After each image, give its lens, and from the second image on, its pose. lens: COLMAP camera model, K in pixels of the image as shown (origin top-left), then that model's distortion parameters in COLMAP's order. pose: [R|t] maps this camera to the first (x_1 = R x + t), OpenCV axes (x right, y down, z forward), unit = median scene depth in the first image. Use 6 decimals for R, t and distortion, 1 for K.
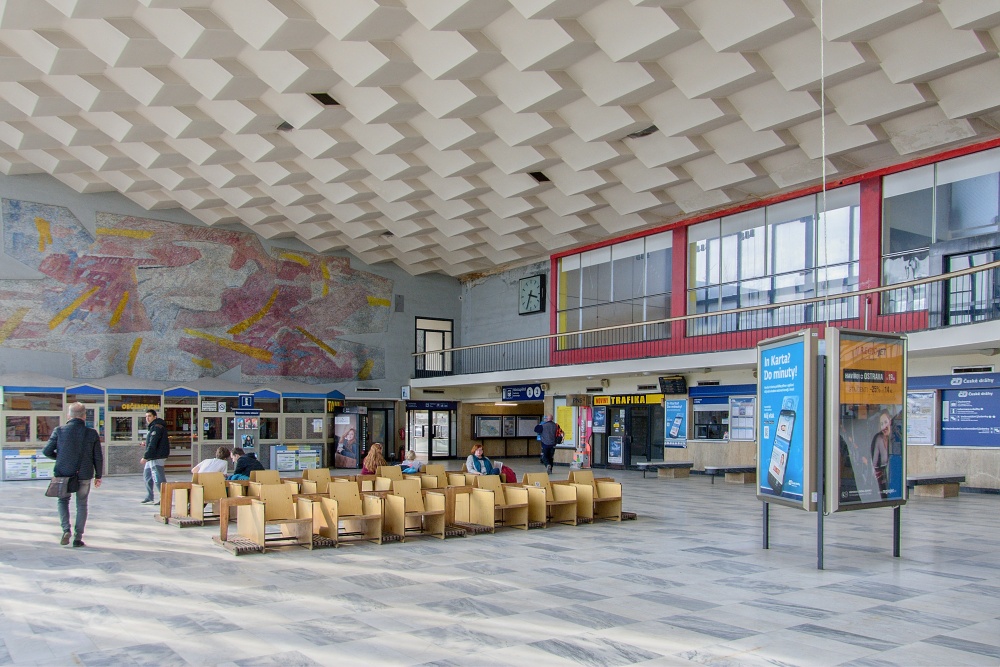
lens RADIAL K [[835.9, 0, 506.1], [0, 835.9, 450.2], [0, 0, 1]] dist [0.014320, -0.004961]
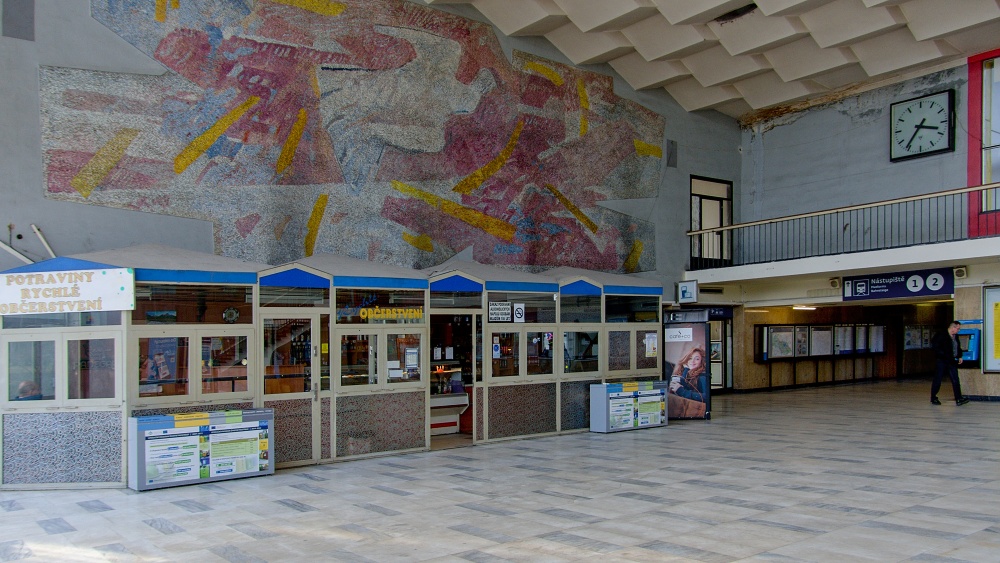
lens RADIAL K [[801.7, 0, 501.8], [0, 801.7, 349.0], [0, 0, 1]] dist [0.001970, 0.007496]
pose [[0.998746, -0.026452, 0.042506, -0.338840], [0.027588, 0.999272, -0.026348, -0.014930], [-0.041778, 0.027488, 0.998749, 0.461347]]
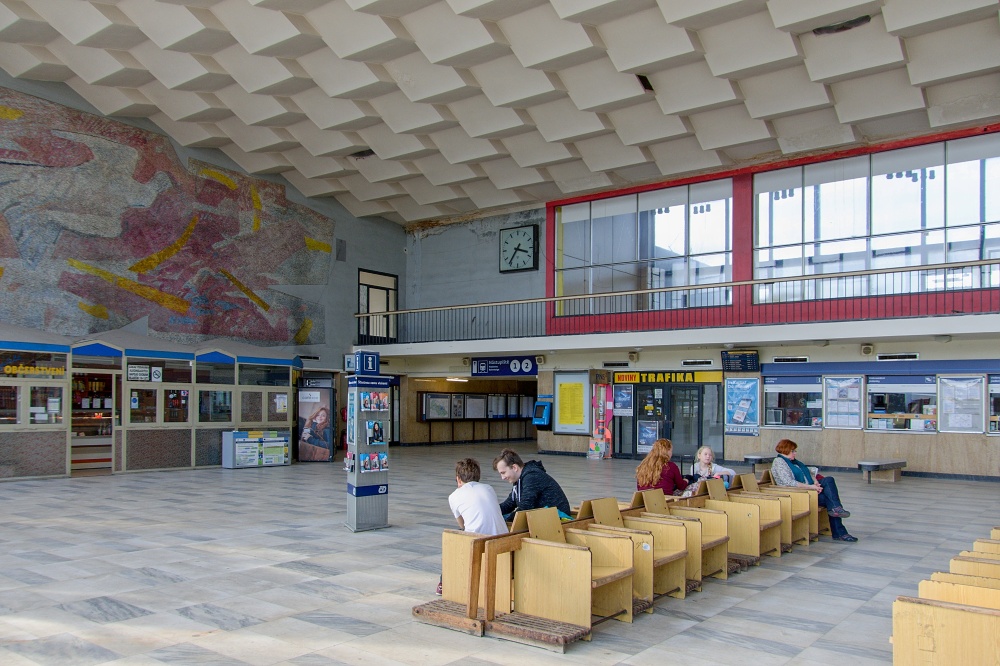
lens RADIAL K [[786.9, 0, 503.3], [0, 786.9, 426.7], [0, 0, 1]] dist [0.007527, -0.001183]
pose [[0.955408, 0.004243, 0.295259, -0.236693], [-0.003984, 0.999991, -0.001479, -0.008522], [-0.295262, 0.000237, 0.955416, 0.282211]]
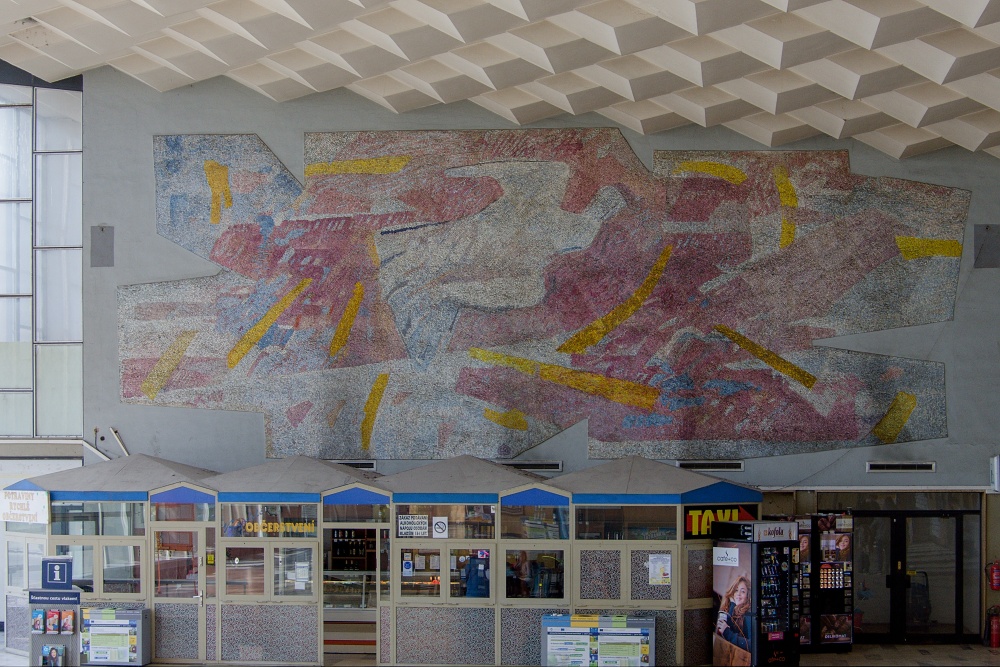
lens RADIAL K [[1777.5, 0, 522.6], [0, 1777.5, 468.9], [0, 0, 1]] dist [-0.016531, -0.068778]
pose [[0.734847, 0.008871, -0.678175, 0.326566], [-0.021559, 0.999715, -0.010284, -0.067758], [0.677890, 0.022178, 0.734829, 0.283090]]
